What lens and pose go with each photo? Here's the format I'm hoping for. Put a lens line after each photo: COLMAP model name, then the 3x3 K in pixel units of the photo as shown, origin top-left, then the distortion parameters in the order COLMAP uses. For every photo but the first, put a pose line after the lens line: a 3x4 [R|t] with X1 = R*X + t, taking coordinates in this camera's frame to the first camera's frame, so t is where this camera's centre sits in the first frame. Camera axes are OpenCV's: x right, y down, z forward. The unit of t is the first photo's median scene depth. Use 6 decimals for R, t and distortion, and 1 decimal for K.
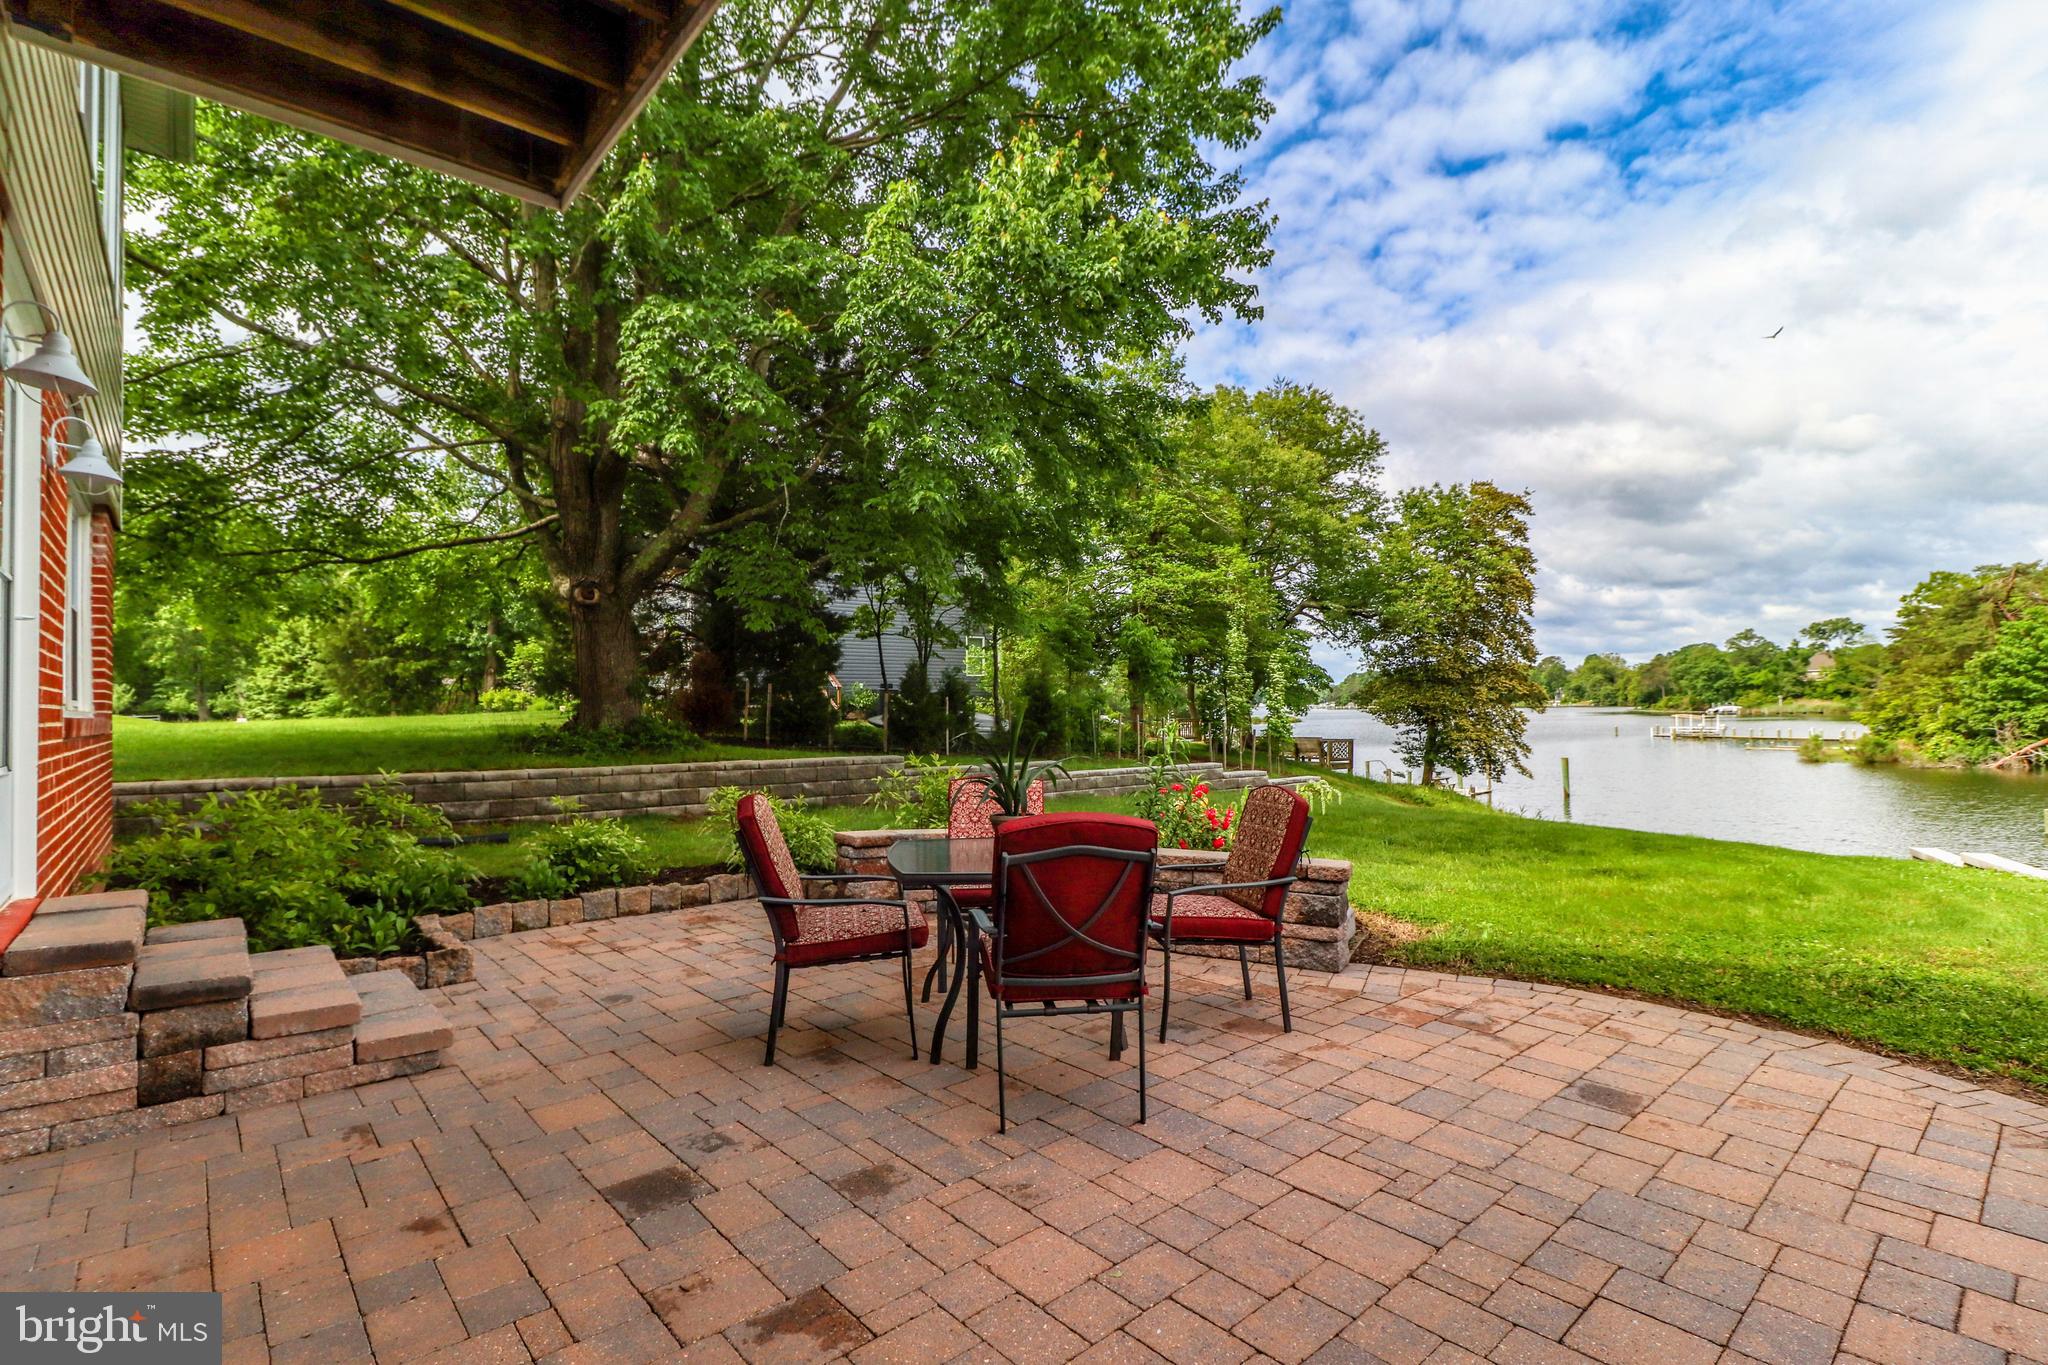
lens RADIAL K [[940.0, 0, 1036.4], [0, 940.0, 687.3], [0, 0, 1]] dist [0.024618, -0.016587]
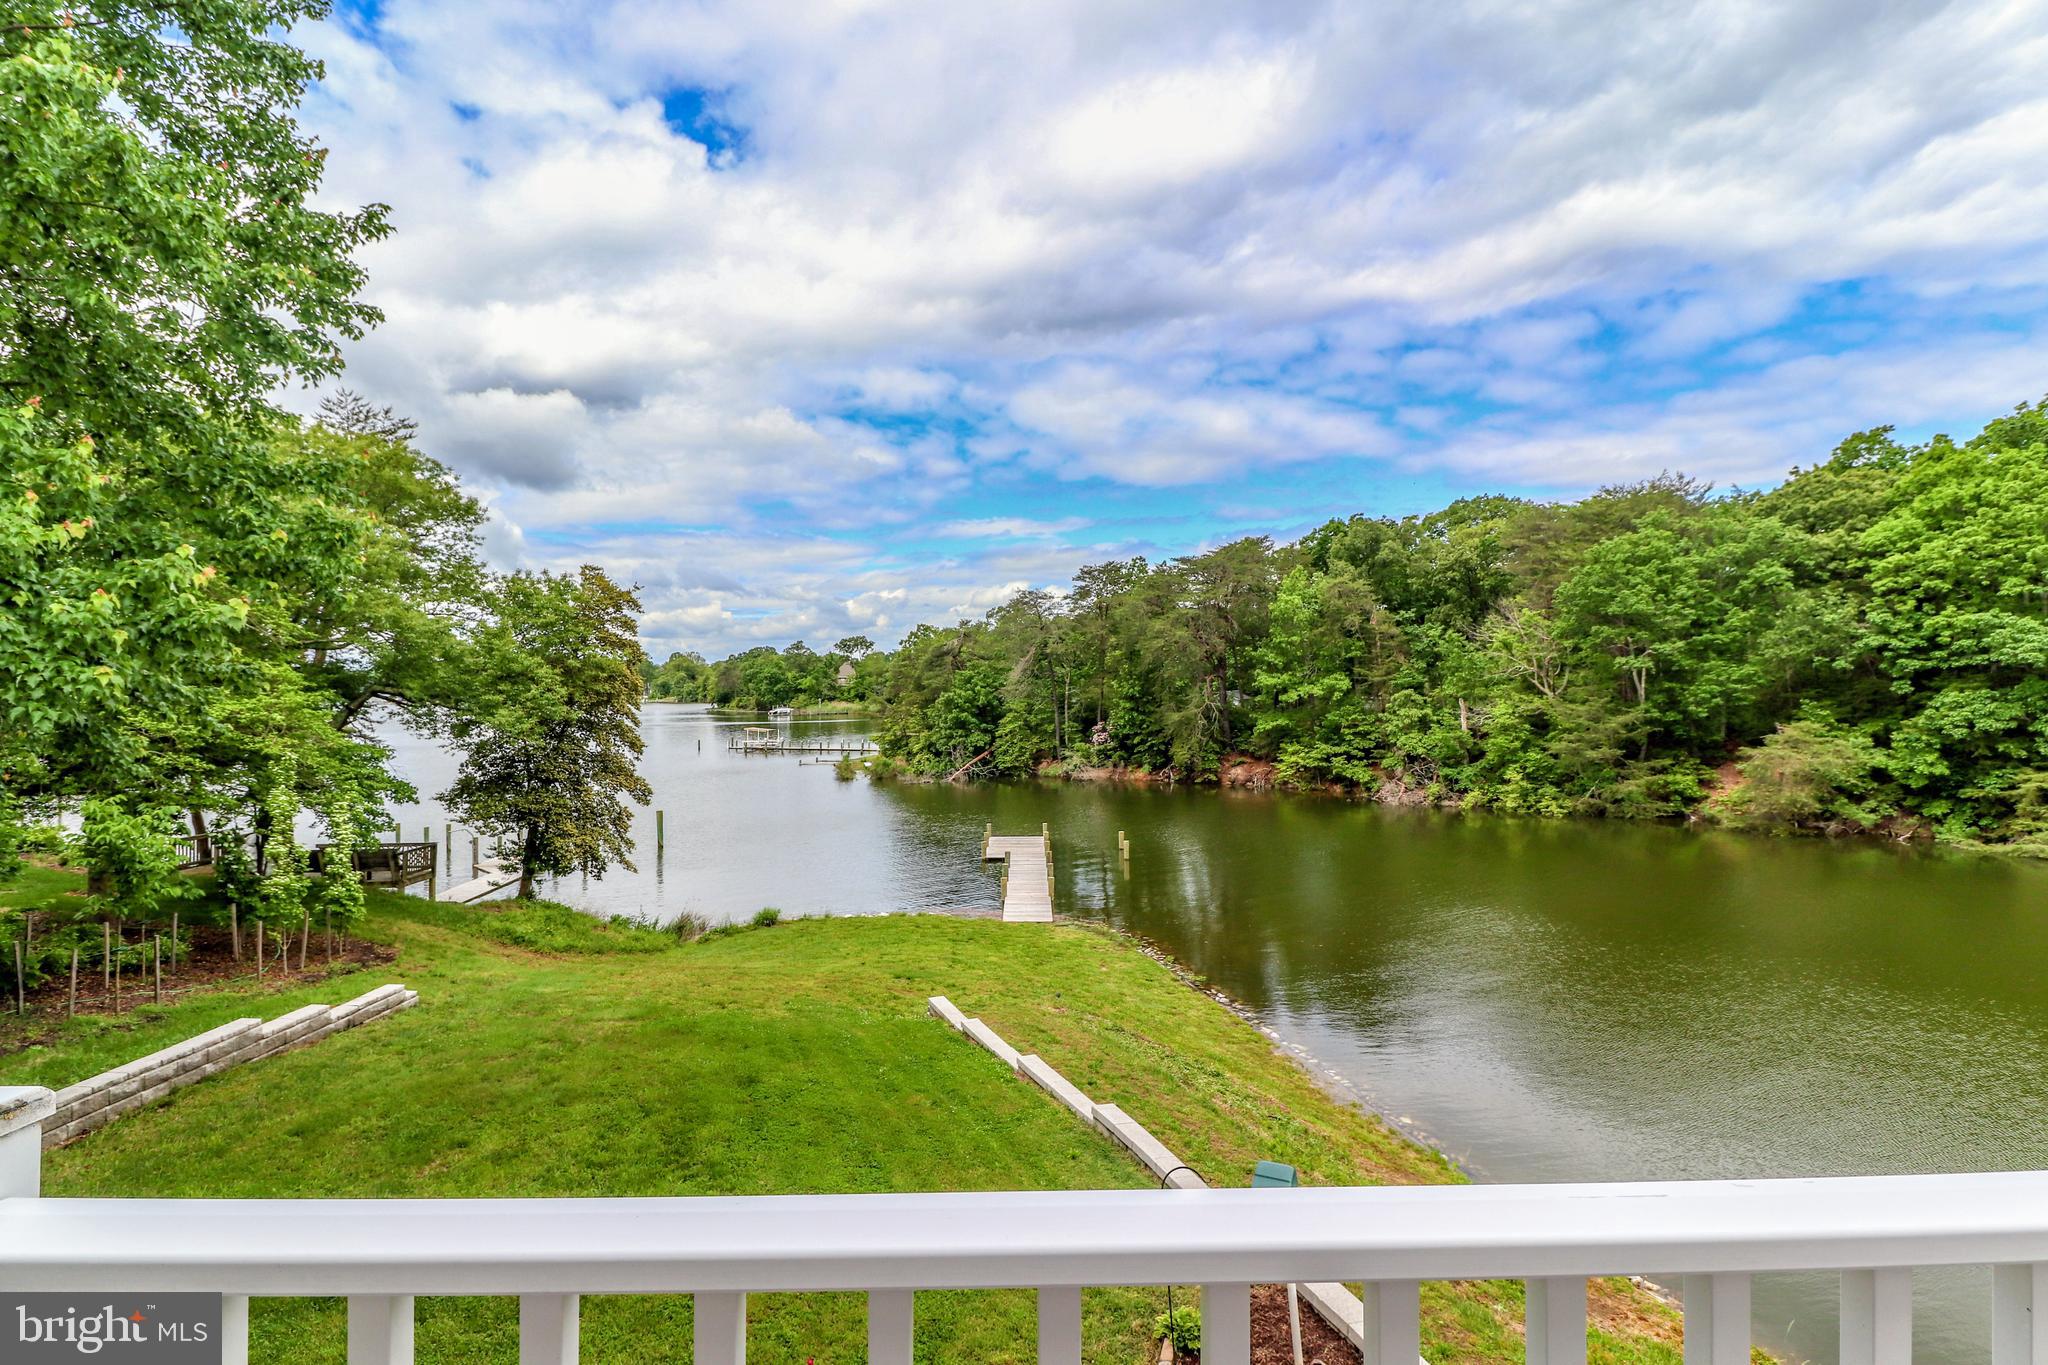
lens RADIAL K [[983.6, 0, 1026.8], [0, 983.6, 678.7], [0, 0, 1]] dist [0.010728, -0.013794]
pose [[0.641823, 0.017516, 0.766653, -0.004461], [-0.018255, 0.999805, -0.007561, -0.048224], [-0.766635, -0.009142, 0.642018, 0.008609]]
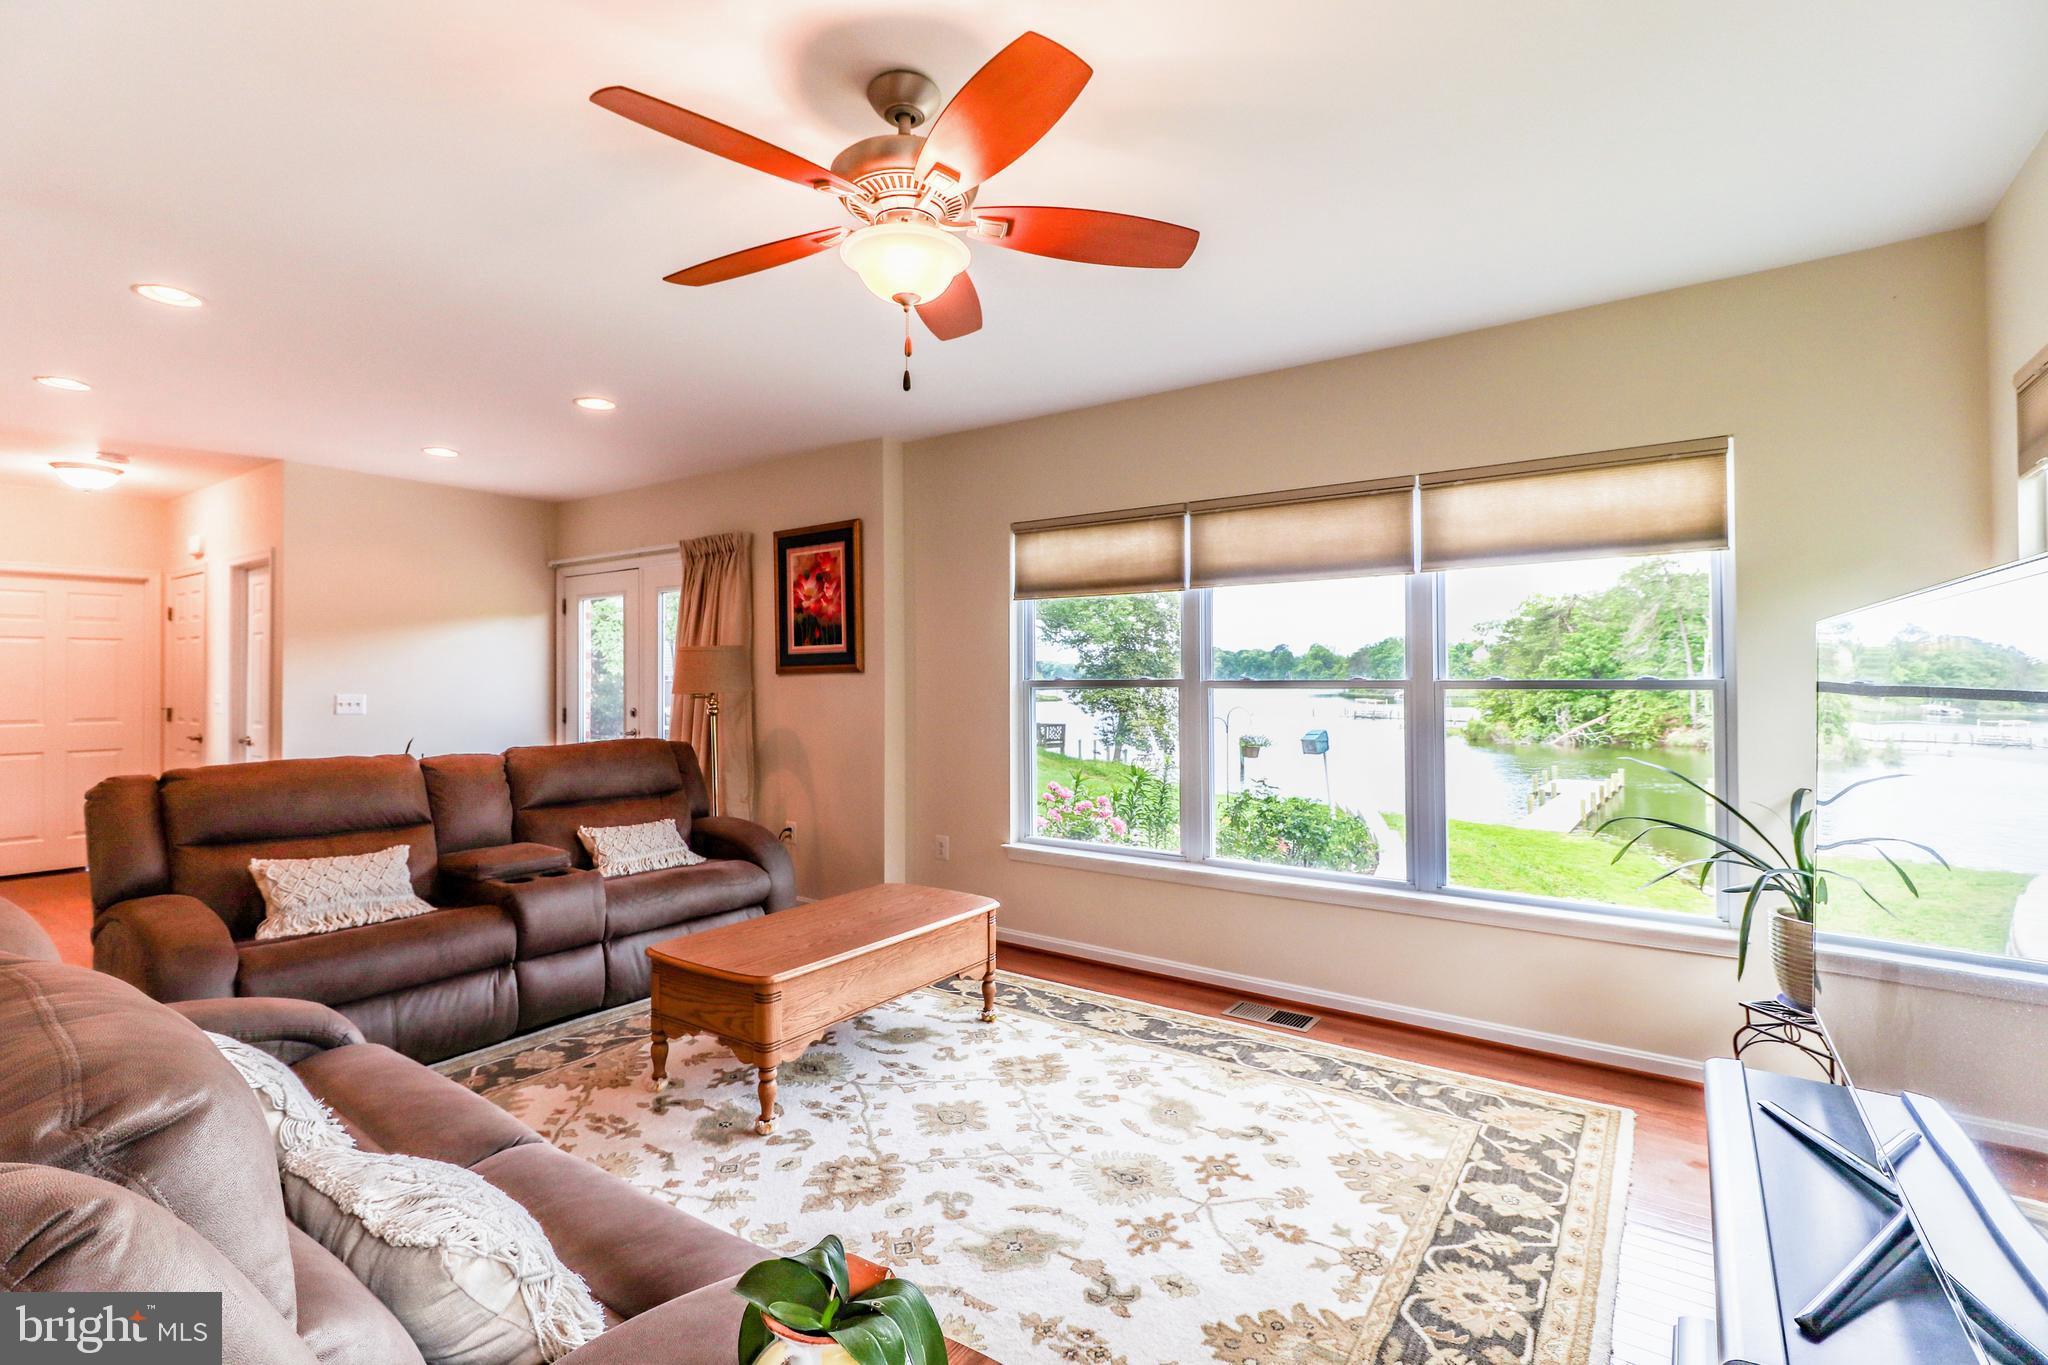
lens RADIAL K [[946.9, 0, 1027.7], [0, 946.9, 670.4], [0, 0, 1]] dist [0.019535, -0.012287]
pose [[0.972455, 0.015964, 0.232545, -0.001805], [-0.017496, 0.999837, 0.004526, -0.010171], [-0.232435, -0.008470, 0.972575, -0.099855]]
